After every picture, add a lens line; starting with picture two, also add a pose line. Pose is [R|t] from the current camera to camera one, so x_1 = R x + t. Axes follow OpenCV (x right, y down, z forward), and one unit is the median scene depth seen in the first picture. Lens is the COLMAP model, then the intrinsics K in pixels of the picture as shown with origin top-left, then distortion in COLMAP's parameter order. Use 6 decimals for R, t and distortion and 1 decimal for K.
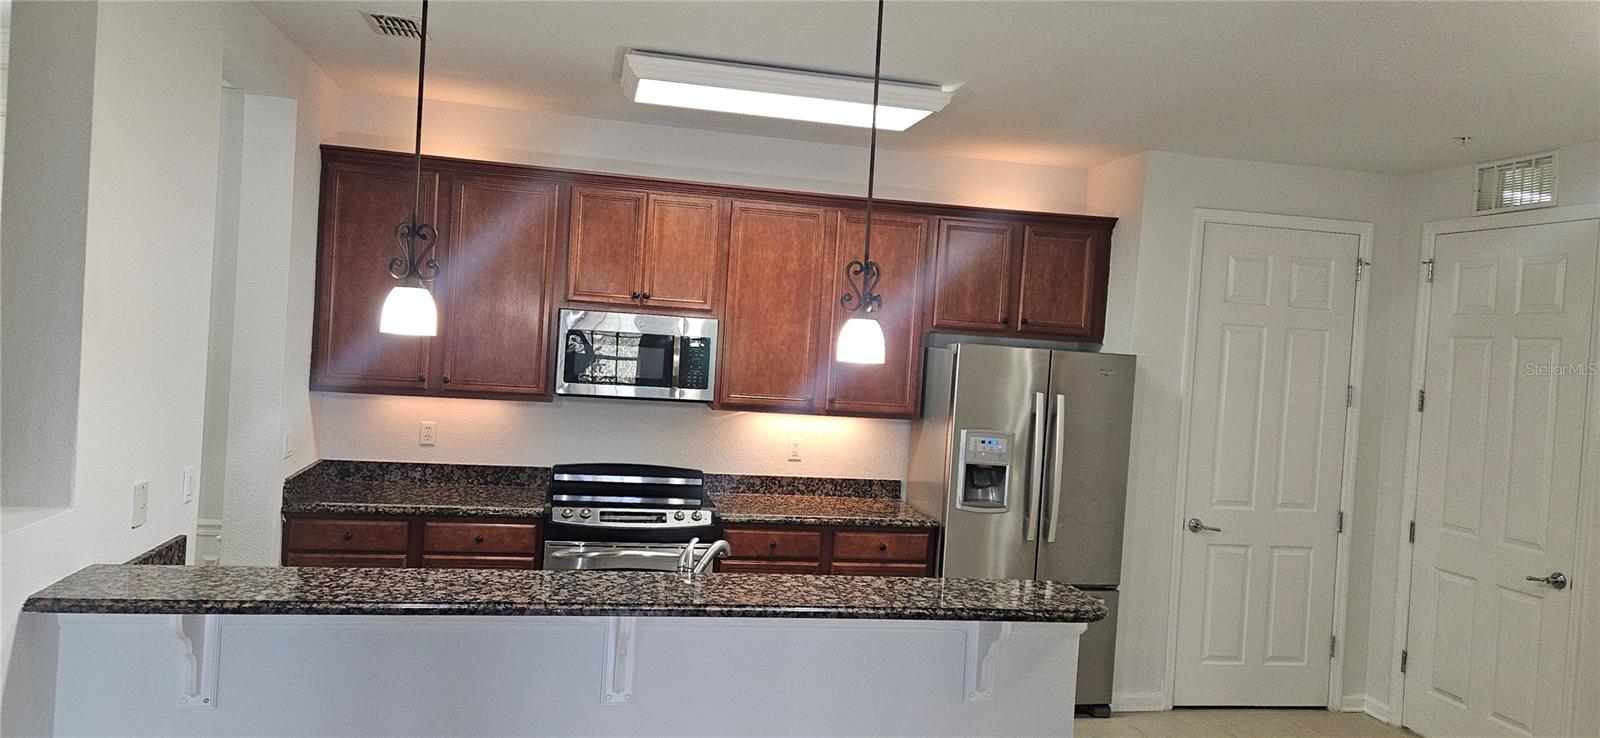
lens RADIAL K [[1076.2, 0, 797.8], [0, 1076.2, 359.5], [0, 0, 1]] dist [0.055349, -0.001363]
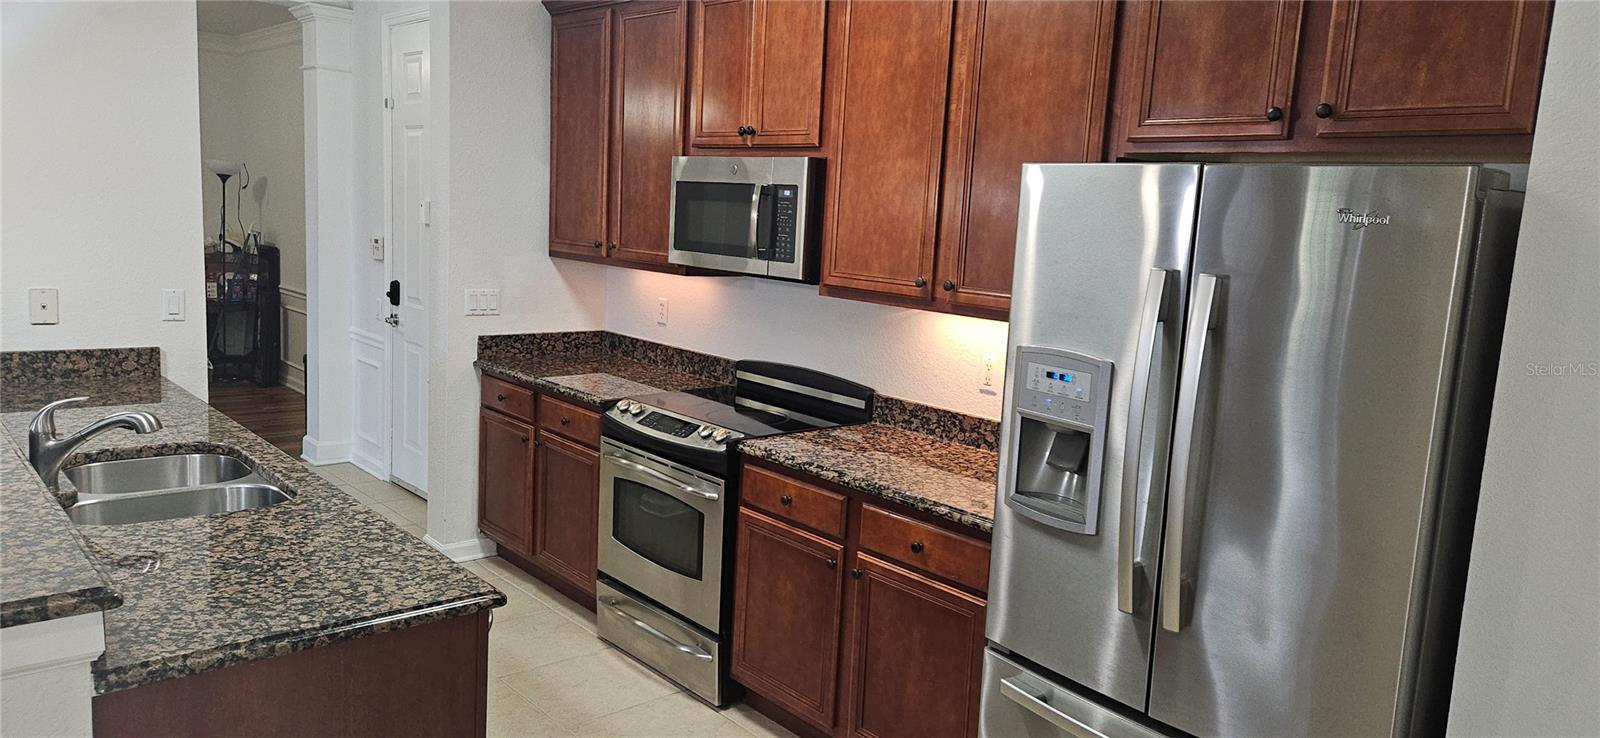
lens RADIAL K [[1076.2, 0, 802.3], [0, 1076.2, 371.9], [0, 0, 1]] dist [0.055349, -0.001363]
pose [[0.502517, 0.093116, -0.859538, 0.500125], [-0.045867, 0.995654, 0.081046, 0.040733], [0.863350, -0.001302, 0.504604, 0.647186]]
